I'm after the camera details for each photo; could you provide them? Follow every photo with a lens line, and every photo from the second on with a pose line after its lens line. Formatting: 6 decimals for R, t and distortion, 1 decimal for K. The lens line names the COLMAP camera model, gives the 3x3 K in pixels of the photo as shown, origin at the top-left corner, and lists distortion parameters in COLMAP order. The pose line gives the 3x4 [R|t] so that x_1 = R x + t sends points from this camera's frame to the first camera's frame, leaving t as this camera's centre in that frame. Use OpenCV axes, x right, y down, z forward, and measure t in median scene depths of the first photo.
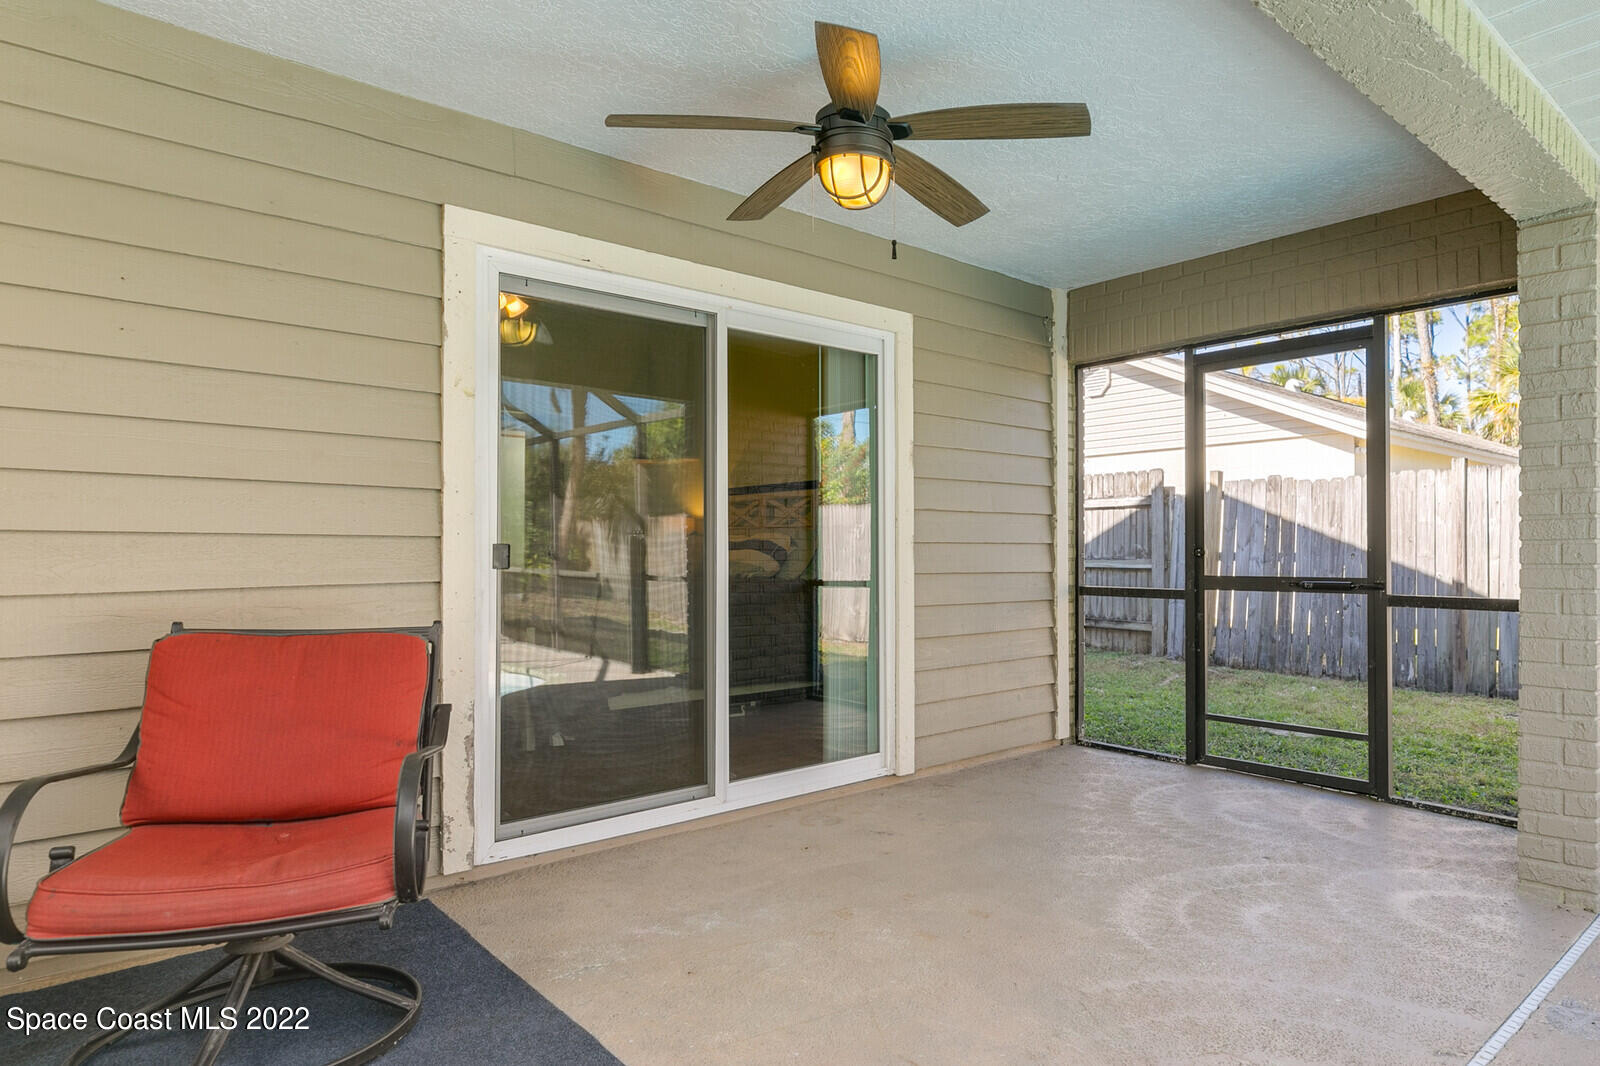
lens RADIAL K [[866.4, 0, 813.0], [0, 866.4, 536.7], [0, 0, 1]] dist [-0.009264, -0.001366]
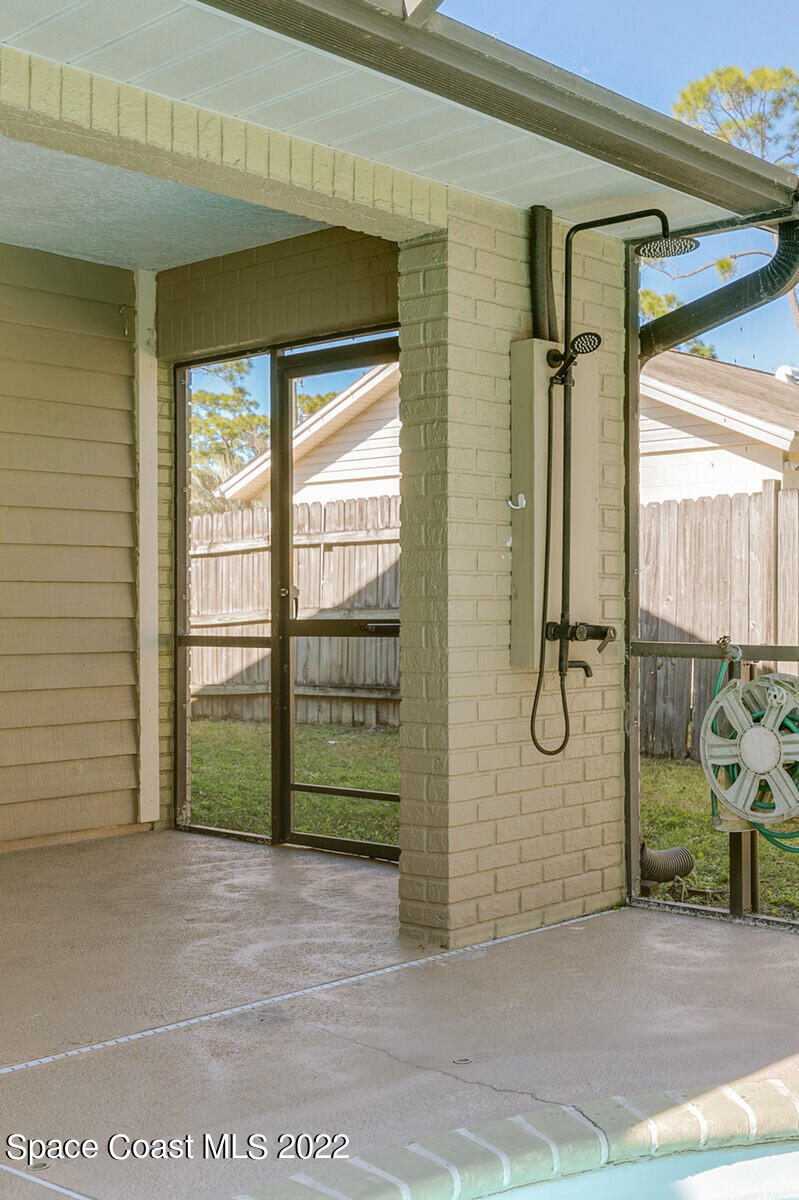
lens RADIAL K [[1321.8, 0, 403.8], [0, 1321.8, 588.0], [0, 0, 1]] dist [-0.029000, 0.000000]
pose [[0.989376, -0.002652, 0.145354, 0.346943], [0.002268, 0.999993, 0.002803, 0.009992], [-0.145361, -0.002444, 0.989376, -0.265935]]
